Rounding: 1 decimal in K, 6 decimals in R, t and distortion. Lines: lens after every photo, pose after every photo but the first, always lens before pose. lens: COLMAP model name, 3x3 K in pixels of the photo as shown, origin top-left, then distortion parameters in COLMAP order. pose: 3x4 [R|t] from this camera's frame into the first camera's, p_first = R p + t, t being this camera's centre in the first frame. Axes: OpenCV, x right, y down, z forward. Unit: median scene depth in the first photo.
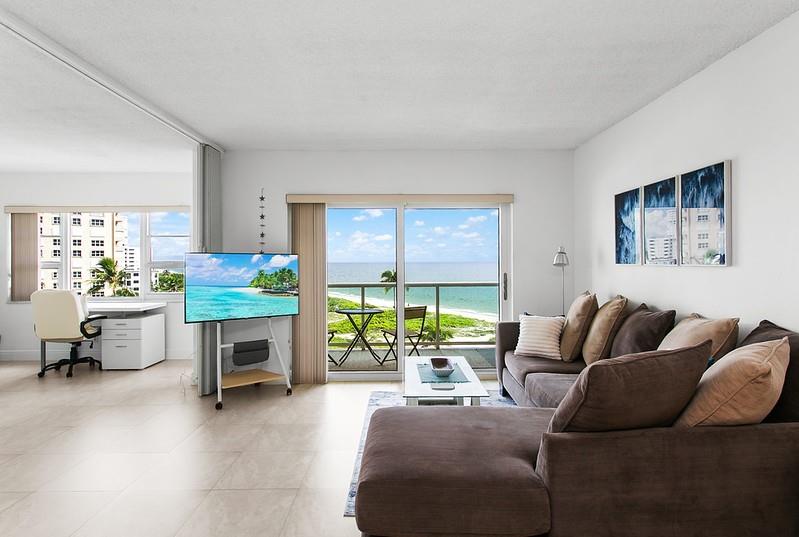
lens RADIAL K [[432.3, 0, 399.8], [0, 432.3, 261.7], [0, 0, 1]] dist [-0.001489, 0.000896]
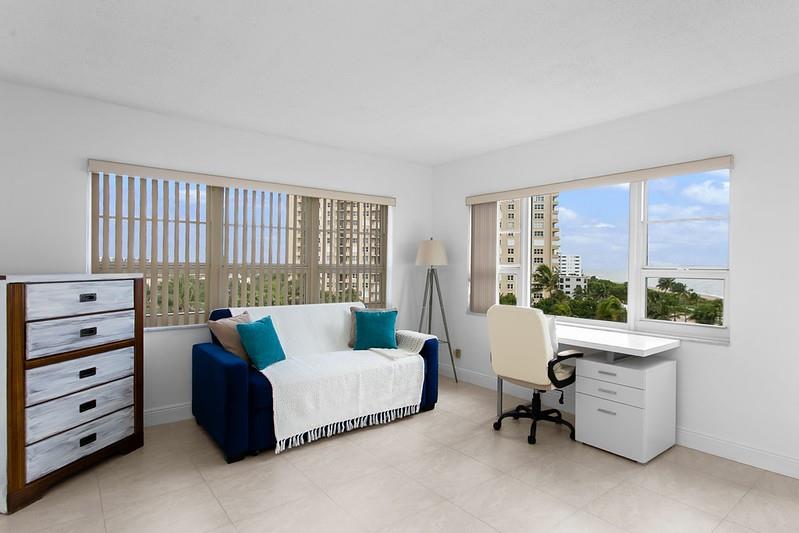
lens RADIAL K [[432.3, 0, 400.3], [0, 432.3, 267.1], [0, 0, 1]] dist [-0.001489, 0.000896]
pose [[0.606921, 0.011987, -0.794672, -0.372481], [-0.014586, 0.999886, 0.003943, 0.005373], [0.794628, 0.009198, 0.607027, 0.448324]]
